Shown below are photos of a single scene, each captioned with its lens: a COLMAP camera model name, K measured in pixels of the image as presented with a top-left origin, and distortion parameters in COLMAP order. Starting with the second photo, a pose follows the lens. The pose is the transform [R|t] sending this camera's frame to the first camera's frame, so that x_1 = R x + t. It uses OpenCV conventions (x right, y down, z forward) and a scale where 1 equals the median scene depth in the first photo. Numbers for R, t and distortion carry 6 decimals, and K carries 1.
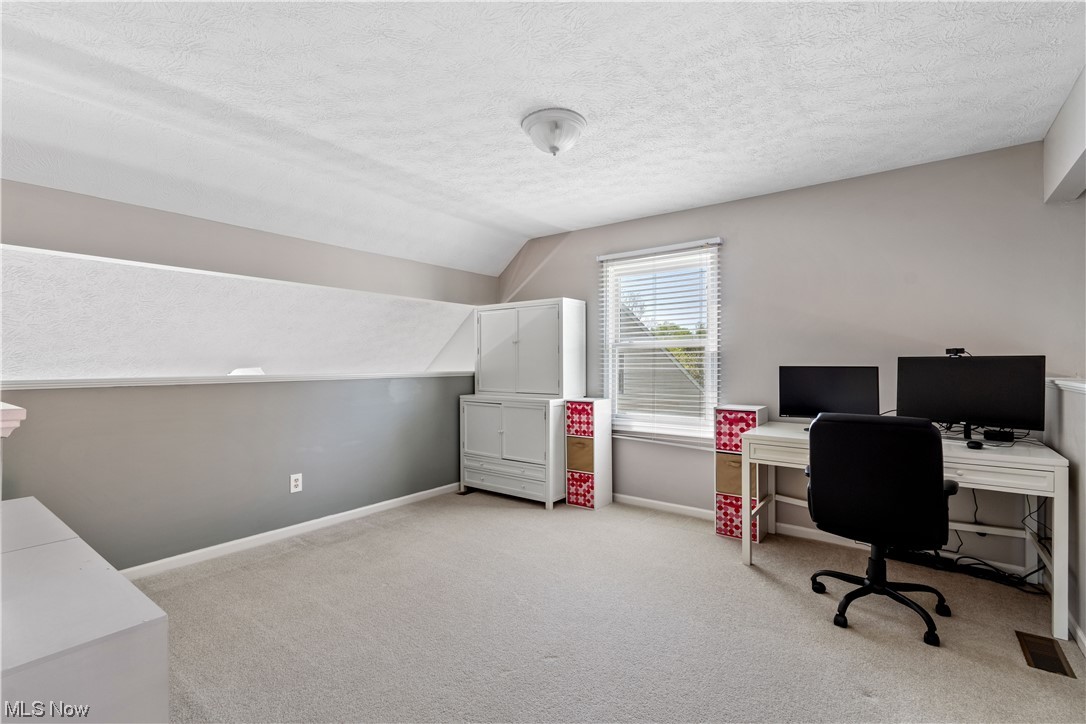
lens RADIAL K [[489.1, 0, 558.6], [0, 489.1, 358.5], [0, 0, 1]] dist [0.001211, 0.000147]
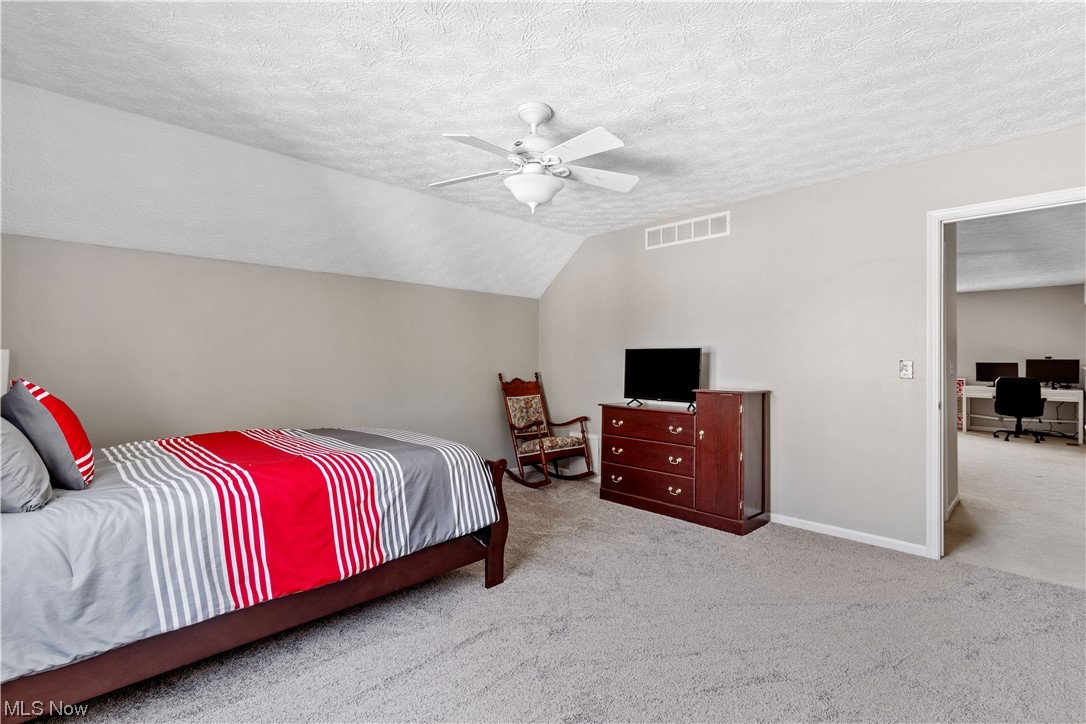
lens RADIAL K [[489.1, 0, 558.6], [0, 489.1, 358.5], [0, 0, 1]] dist [0.001211, 0.000147]
pose [[0.986184, -0.000222, -0.165654, -1.625566], [0.000862, 0.999992, 0.003789, -0.024402], [0.165652, -0.003879, 0.986177, -2.423881]]
